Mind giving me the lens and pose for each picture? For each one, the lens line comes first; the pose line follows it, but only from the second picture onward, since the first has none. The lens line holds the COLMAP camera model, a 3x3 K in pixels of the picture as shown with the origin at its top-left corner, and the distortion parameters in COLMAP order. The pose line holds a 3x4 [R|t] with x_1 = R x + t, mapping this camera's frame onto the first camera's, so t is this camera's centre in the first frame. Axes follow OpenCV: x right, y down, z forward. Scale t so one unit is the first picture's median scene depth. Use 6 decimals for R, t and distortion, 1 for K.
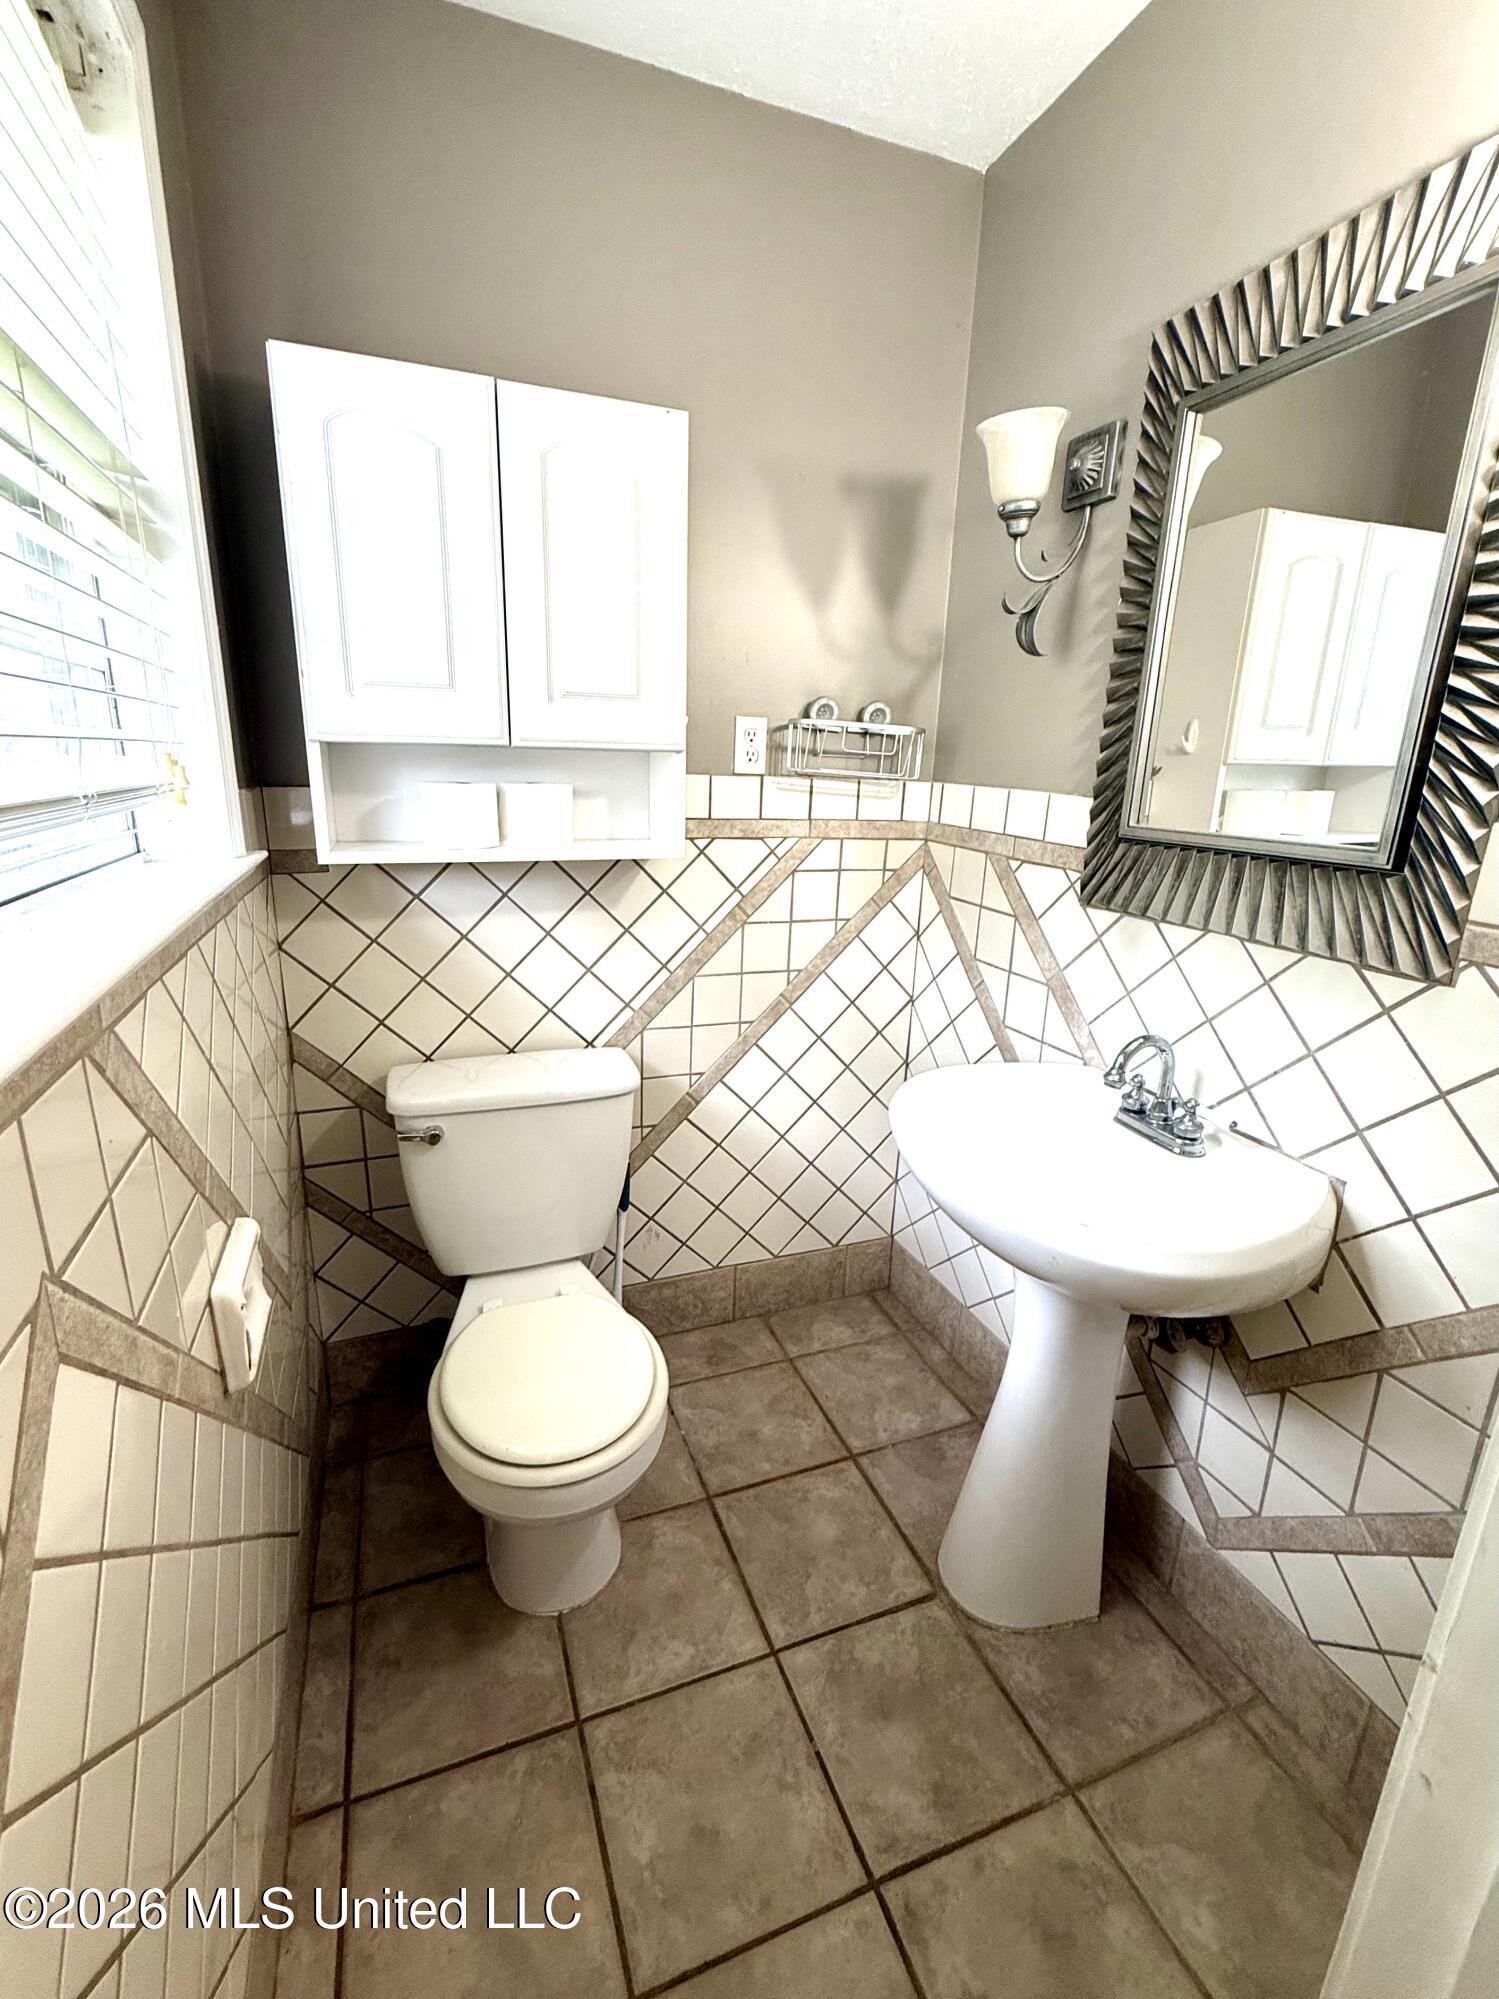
lens RADIAL K [[857.9, 0, 742.1], [0, 857.9, 996.2], [0, 0, 1]] dist [0.002623, -0.000830]
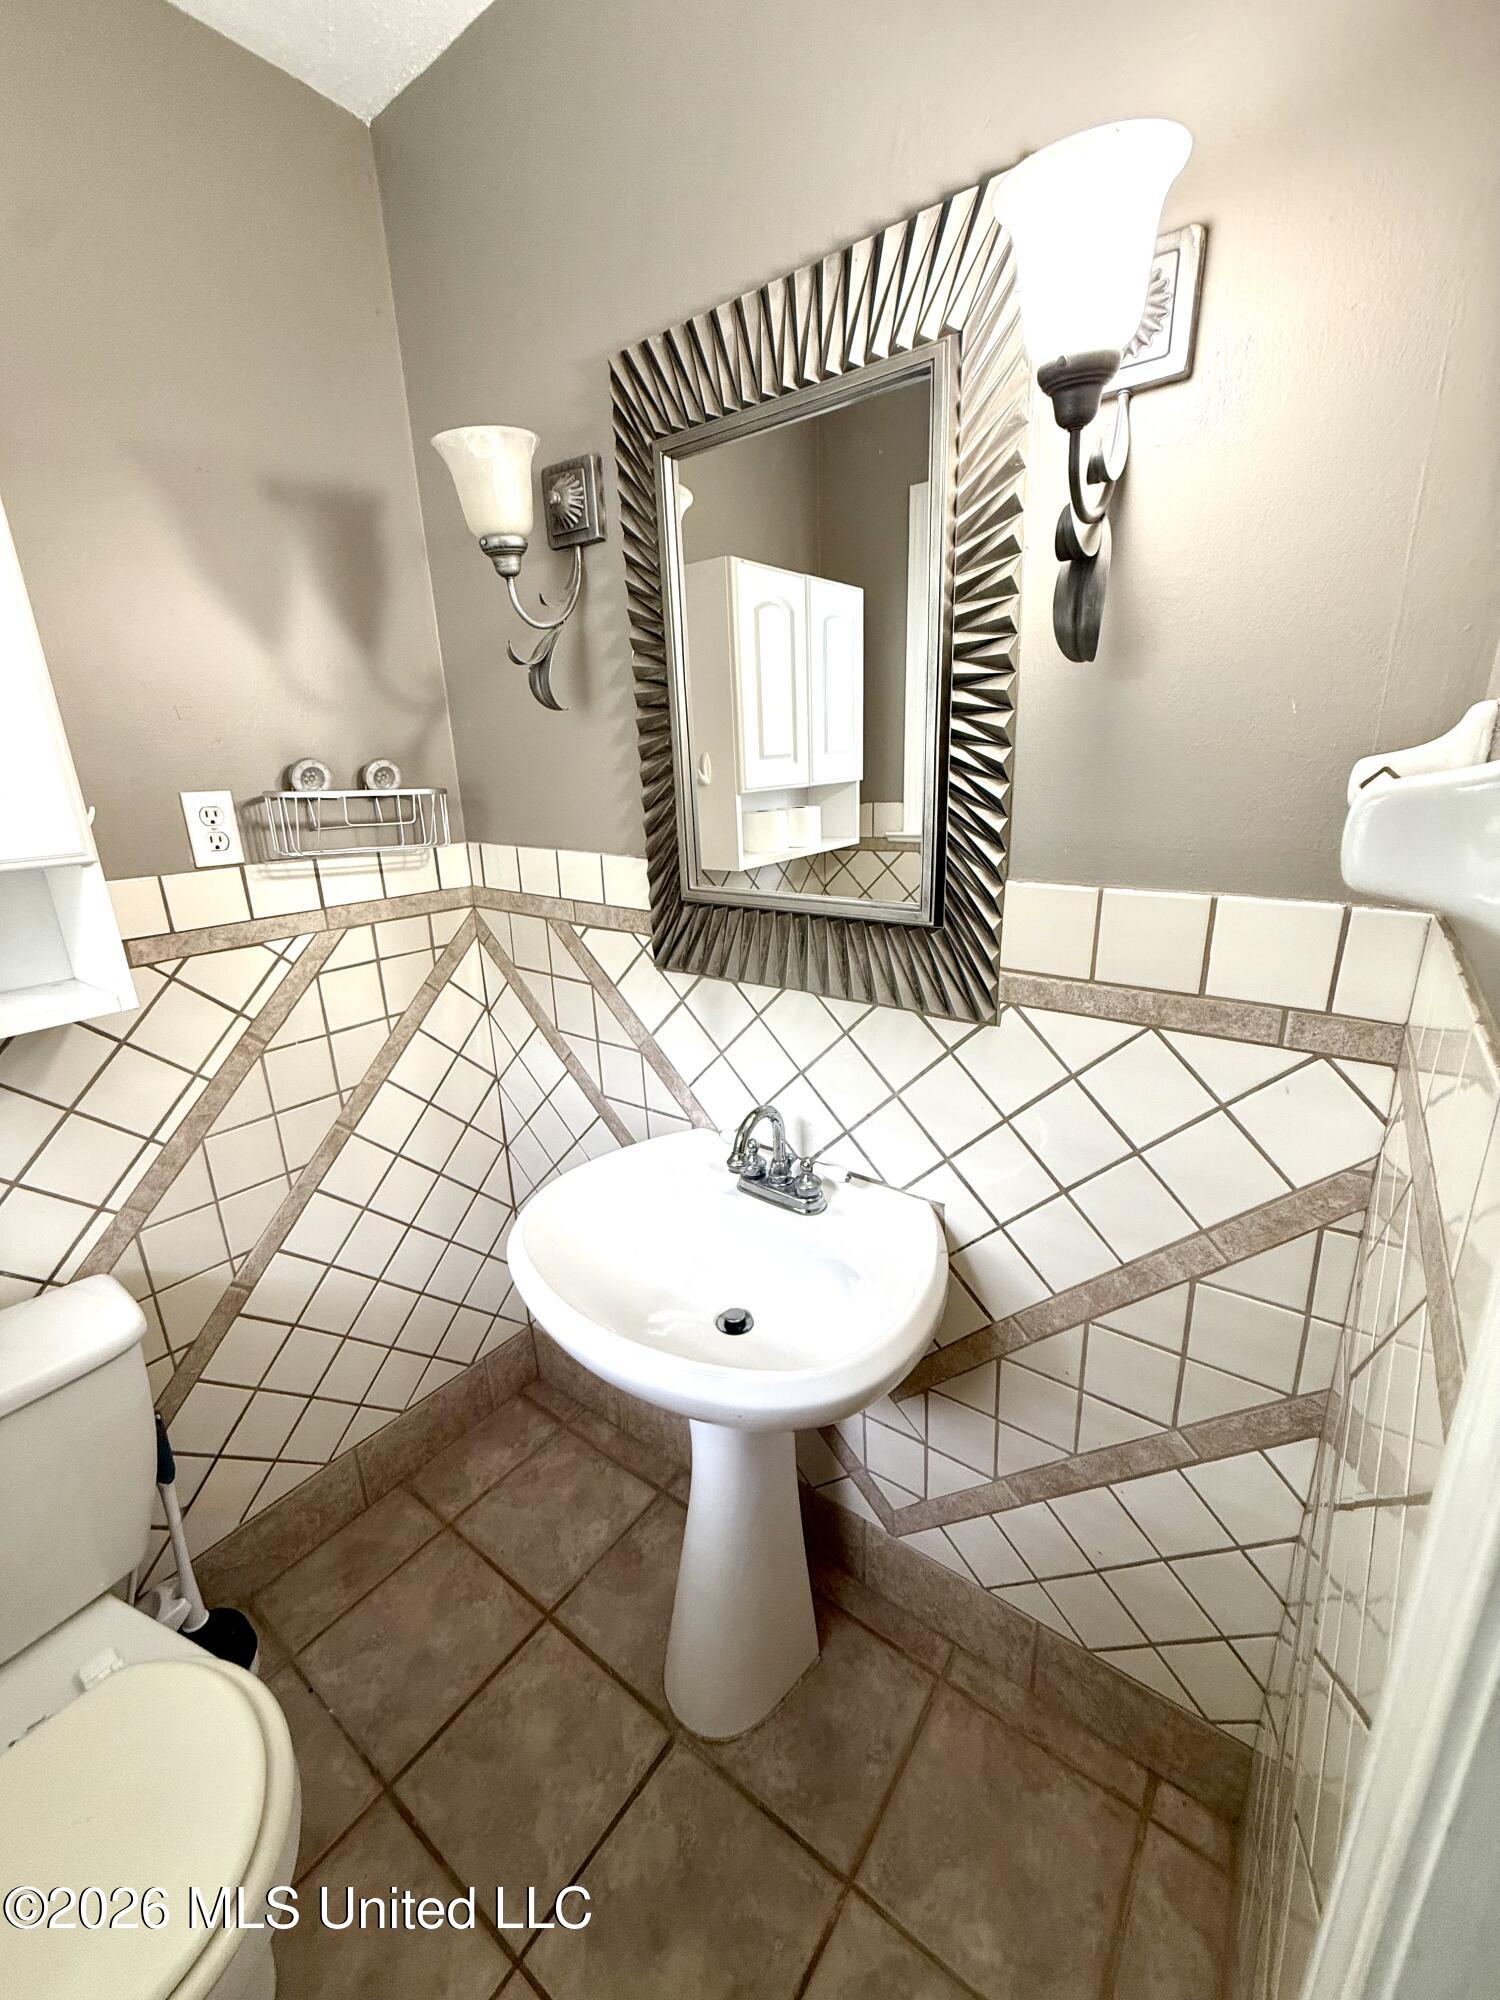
lens RADIAL K [[786.4, 0, 753.7], [0, 786.4, 1000.0], [0, 0, 1]] dist [0.000576, 0.001726]
pose [[0.840869, -0.211185, 0.498338, 0.040585], [0.193554, 0.977179, 0.087516, -0.137054], [-0.505447, 0.022865, 0.862555, 0.195518]]
